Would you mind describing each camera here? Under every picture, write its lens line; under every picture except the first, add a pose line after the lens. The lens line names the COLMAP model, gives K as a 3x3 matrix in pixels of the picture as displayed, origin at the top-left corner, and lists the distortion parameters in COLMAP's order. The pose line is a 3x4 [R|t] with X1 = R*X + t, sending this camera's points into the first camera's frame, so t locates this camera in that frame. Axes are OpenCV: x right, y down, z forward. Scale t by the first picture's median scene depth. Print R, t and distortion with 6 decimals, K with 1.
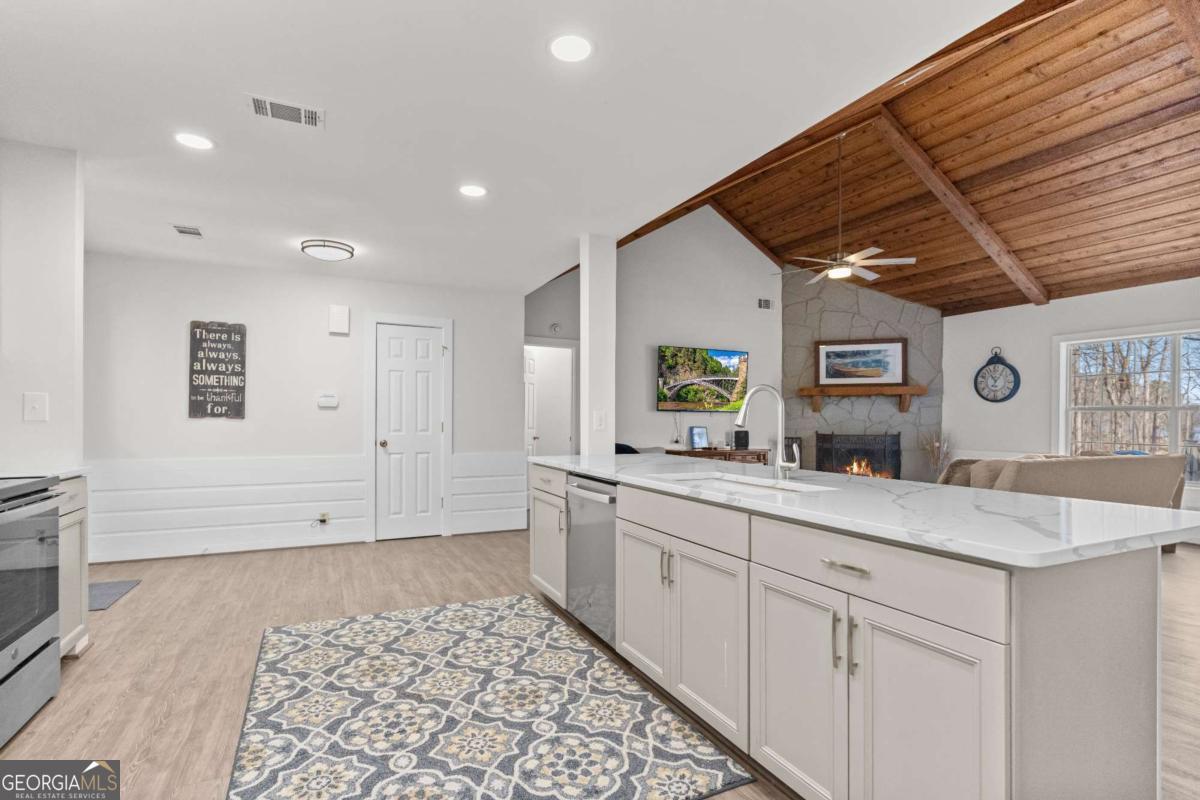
lens RADIAL K [[573.7, 0, 602.8], [0, 573.7, 411.6], [0, 0, 1]] dist [0.000784, -0.000034]
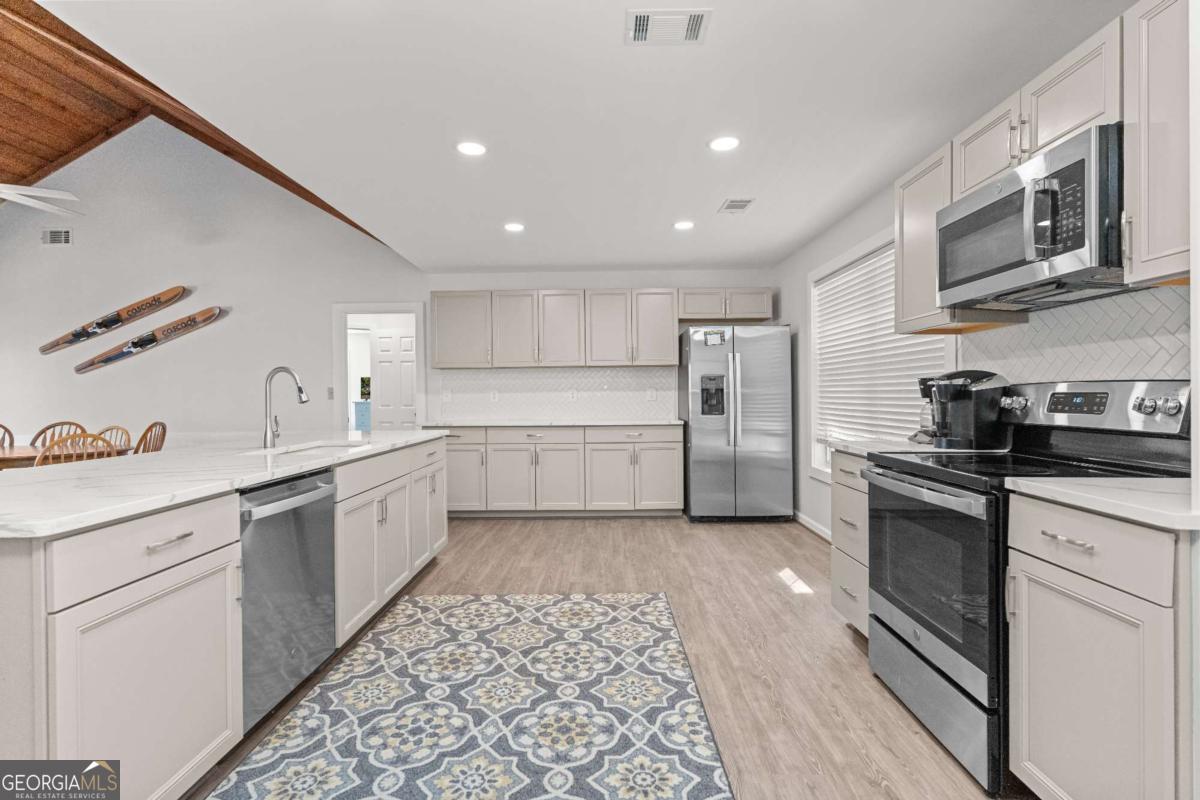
lens RADIAL K [[573.7, 0, 600.1], [0, 573.7, 398.8], [0, 0, 1]] dist [0.000784, -0.000034]
pose [[-0.893181, 0.000079, 0.449698, -0.850891], [-0.000101, 1.000000, -0.000376, 0.021653], [-0.449698, -0.000381, -0.893181, 1.822699]]
